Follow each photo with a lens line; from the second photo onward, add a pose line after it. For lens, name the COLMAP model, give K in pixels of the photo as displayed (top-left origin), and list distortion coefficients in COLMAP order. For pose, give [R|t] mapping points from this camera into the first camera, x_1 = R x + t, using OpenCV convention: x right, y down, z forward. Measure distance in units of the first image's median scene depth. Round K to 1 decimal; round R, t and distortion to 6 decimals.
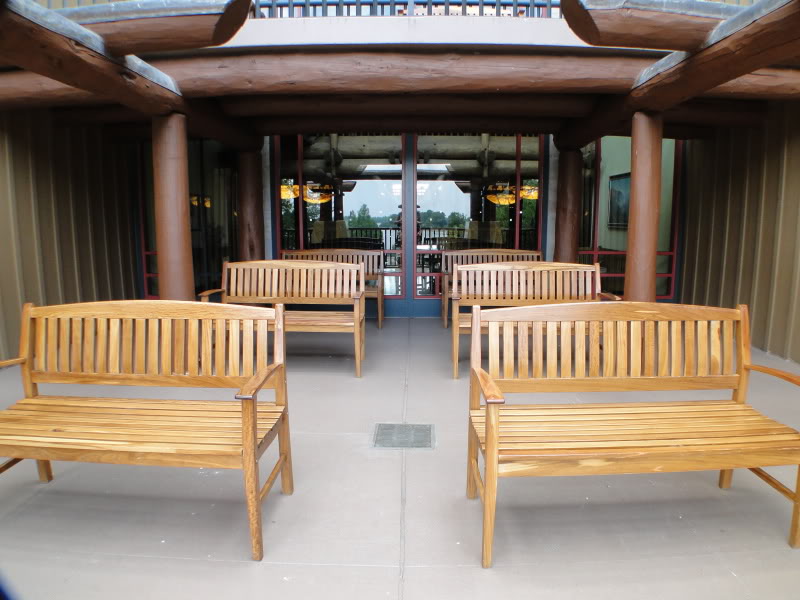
lens RADIAL K [[511.9, 0, 411.0], [0, 511.9, 302.2], [0, 0, 1]] dist [-0.123613, -0.000053]
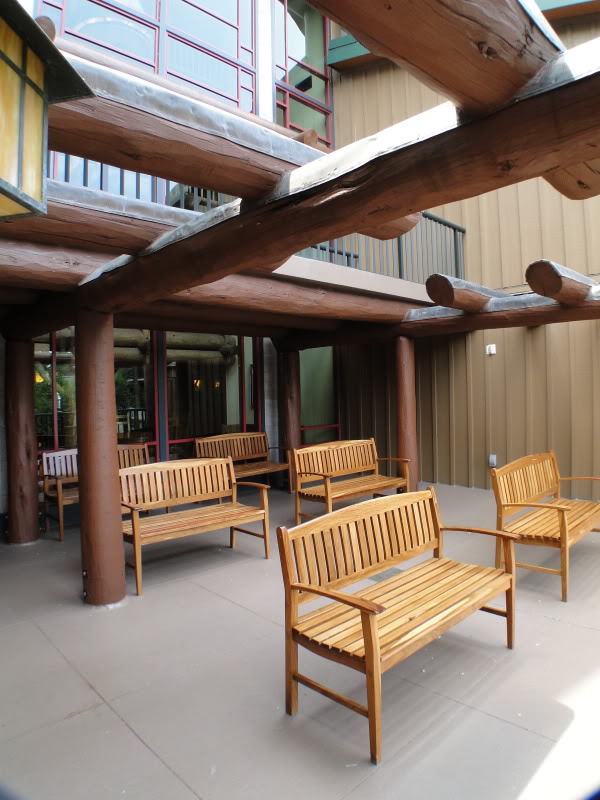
lens RADIAL K [[511.9, 0, 300.0], [0, 511.9, 400.0], [0, 0, 1]] dist [-0.123613, -0.000053]
pose [[0.722610, -0.032966, 0.690469, -0.867307], [0.133260, 0.986769, -0.092351, -0.088757], [-0.678289, 0.158746, 0.717443, 0.111292]]
